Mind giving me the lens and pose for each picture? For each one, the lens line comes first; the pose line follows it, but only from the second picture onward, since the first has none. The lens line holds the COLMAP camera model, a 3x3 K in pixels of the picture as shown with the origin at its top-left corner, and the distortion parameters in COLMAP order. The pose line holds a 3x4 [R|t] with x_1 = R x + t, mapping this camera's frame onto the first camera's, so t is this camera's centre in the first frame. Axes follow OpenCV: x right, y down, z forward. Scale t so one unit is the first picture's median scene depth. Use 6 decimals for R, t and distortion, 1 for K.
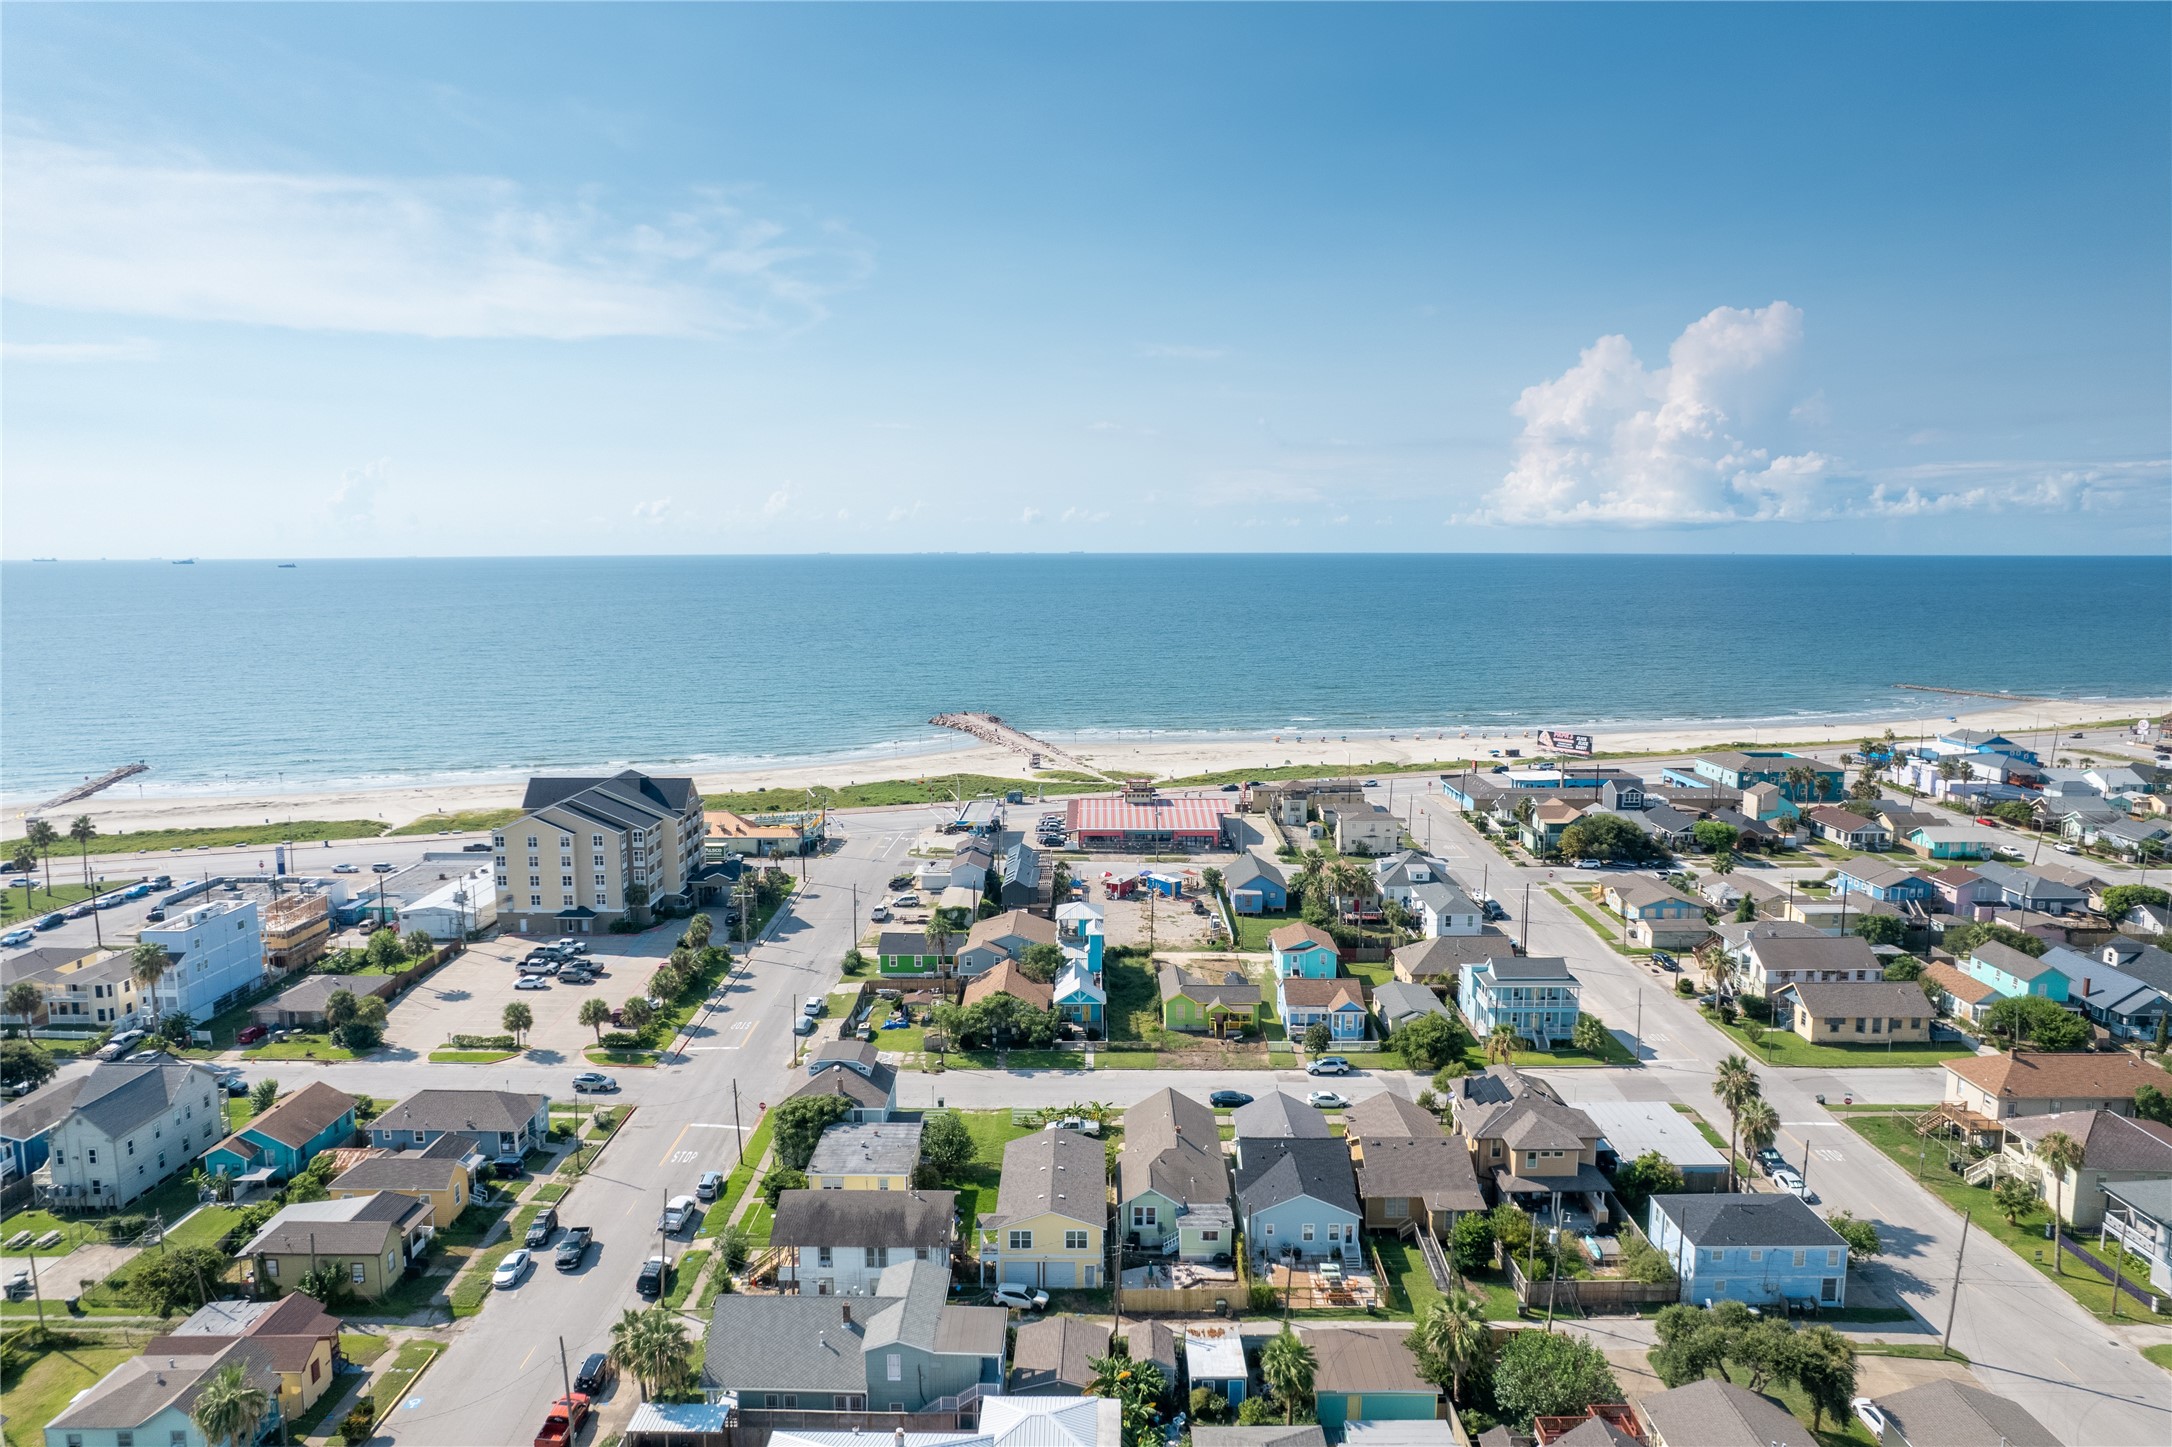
lens RADIAL K [[1384.7, 0, 1086.0], [0, 1384.7, 723.5], [0, 0, 1]] dist [-0.059833, 0.048774]
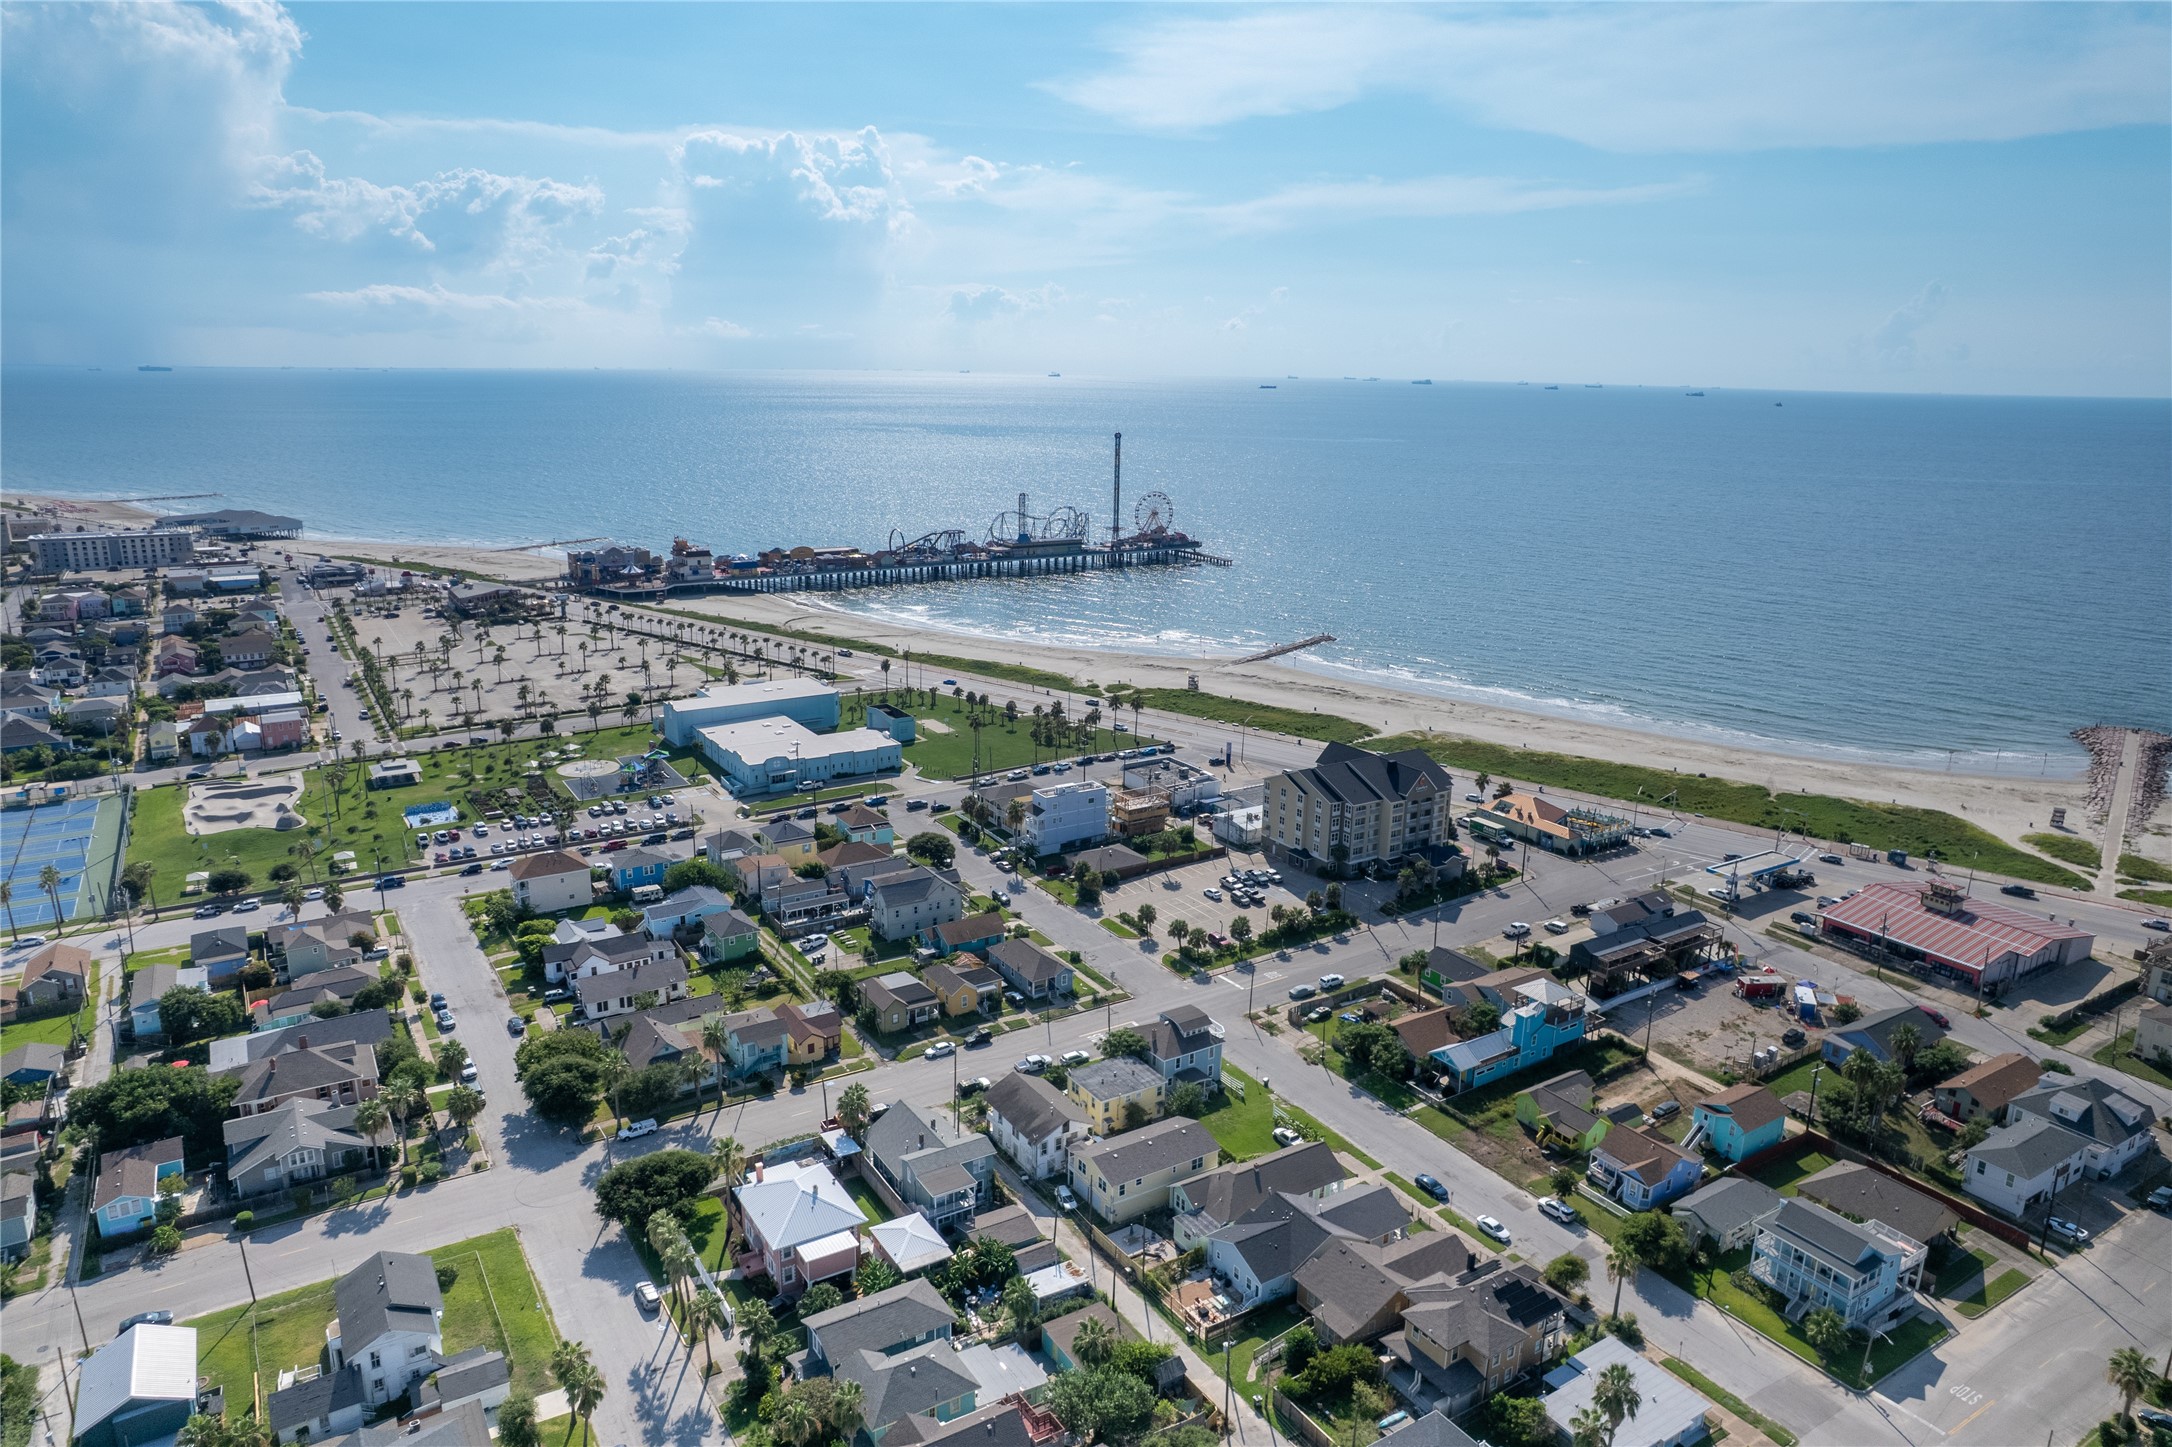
lens RADIAL K [[1393.7, 0, 1103.2], [0, 1393.7, 726.3], [0, 0, 1]] dist [-0.040233, 0.001122]
pose [[0.550693, 0.224876, -0.803846, 0.582062], [-0.128908, 0.974385, 0.184272, -0.205686], [0.824694, 0.002145, 0.565576, 0.080520]]
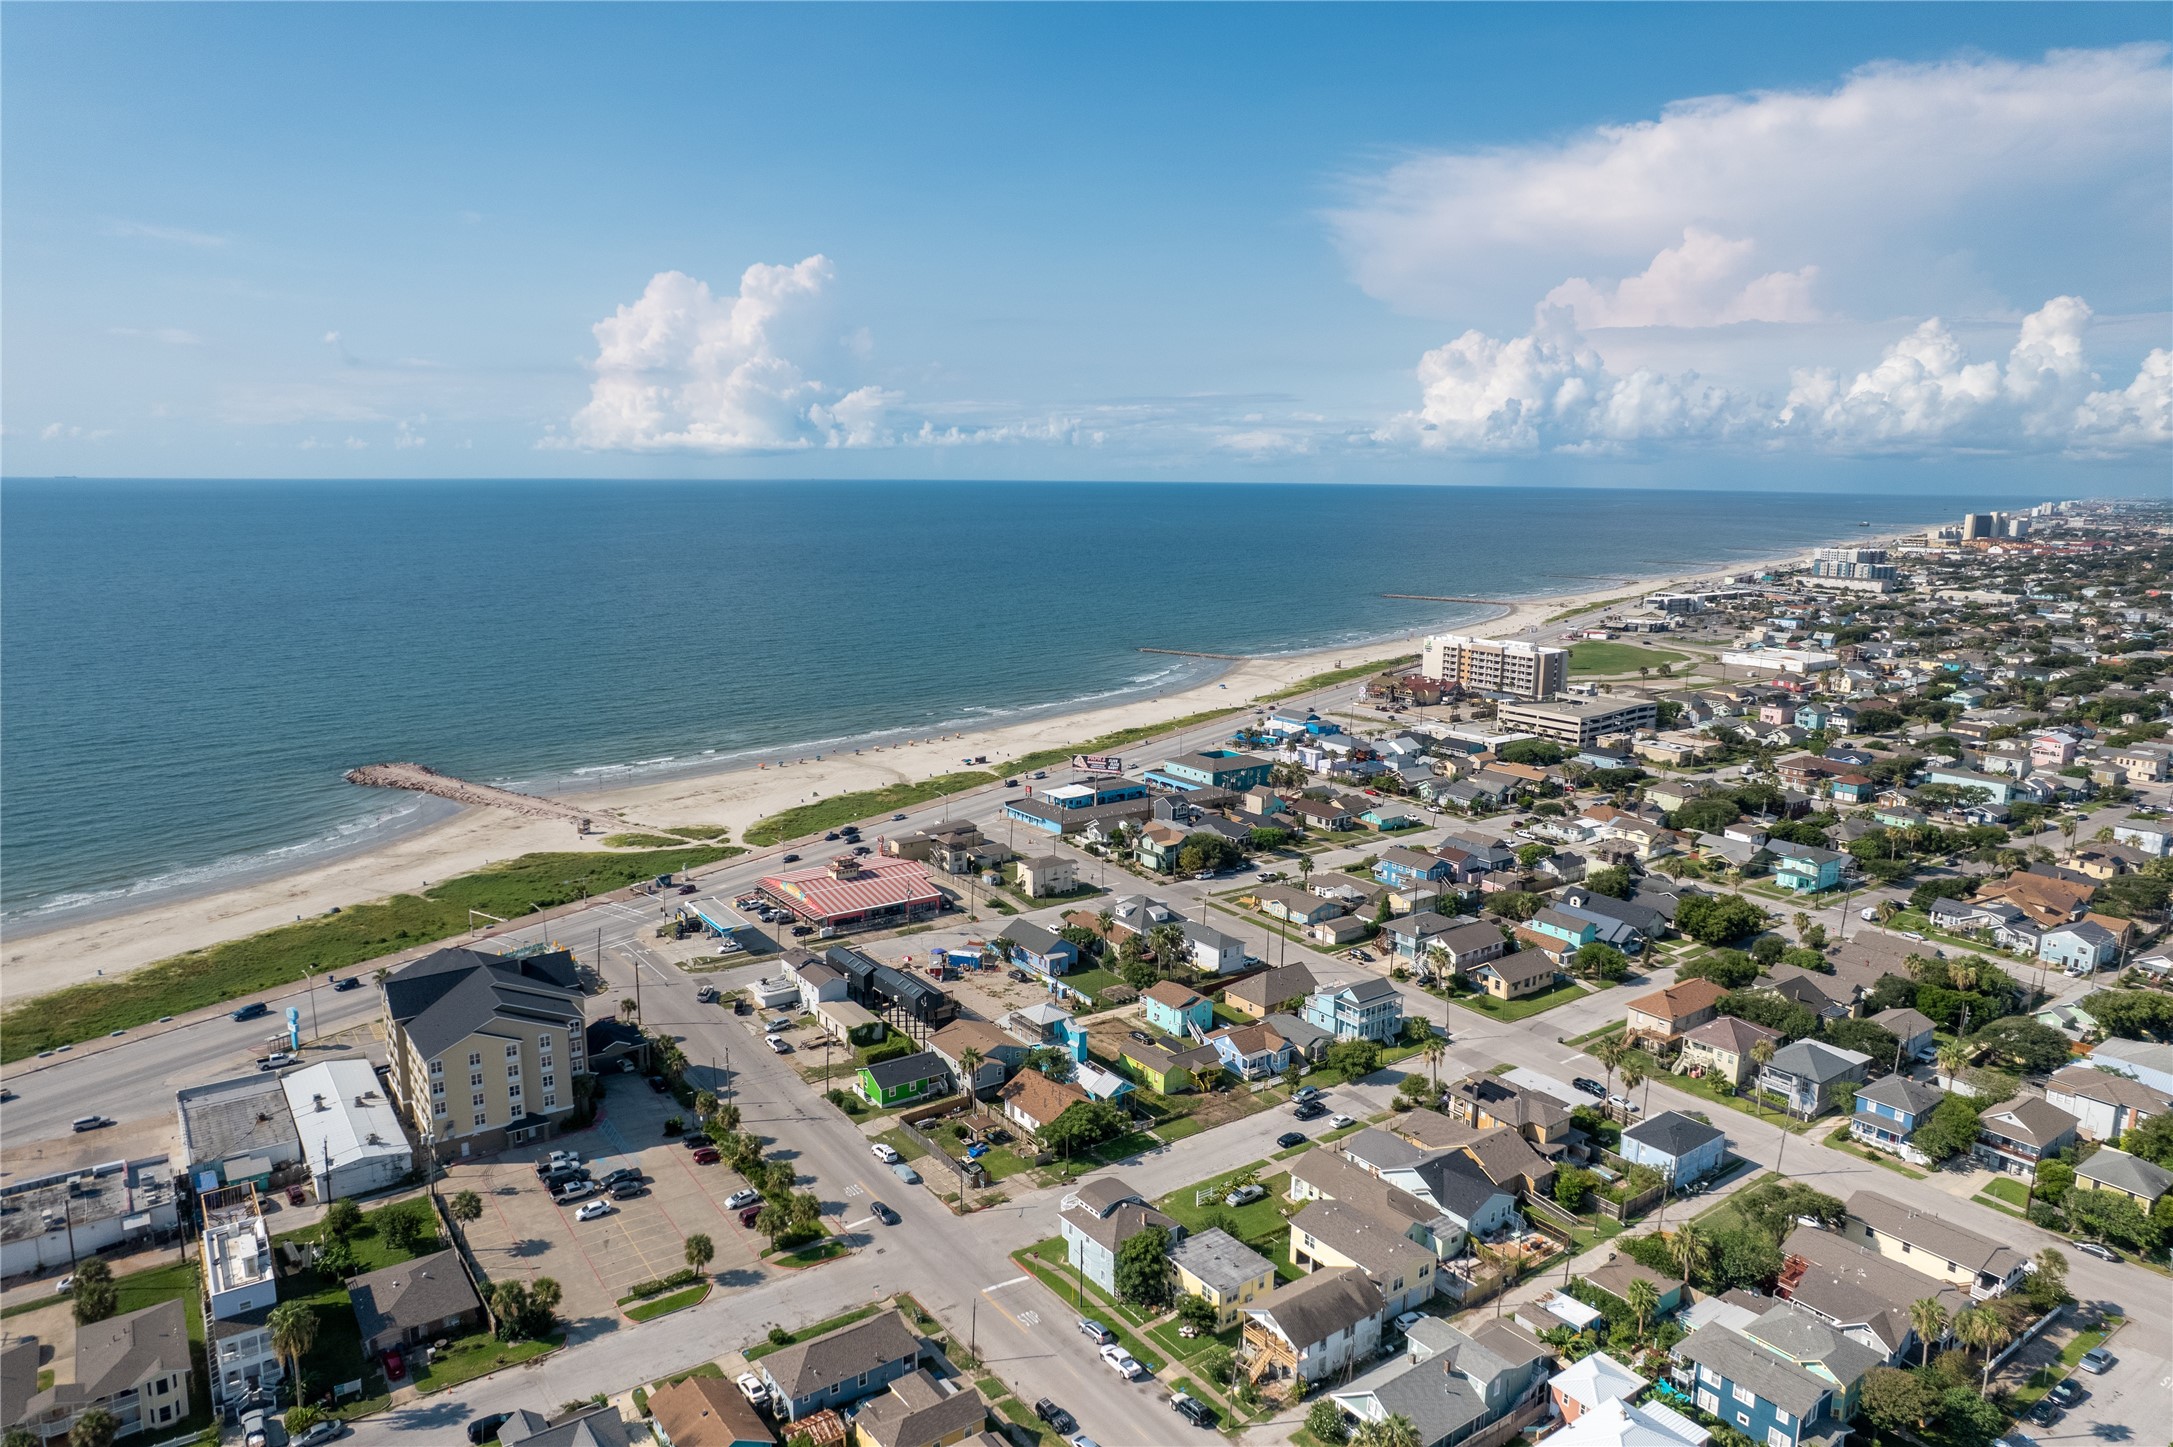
lens RADIAL K [[1376.2, 0, 1093.0], [0, 1376.2, 722.8], [0, 0, 1]] dist [-0.042196, 0.000736]
pose [[0.806179, -0.093585, 0.584224, -0.579044], [0.063671, 0.995400, 0.071588, -0.175379], [-0.588236, -0.020515, 0.808429, 0.028091]]
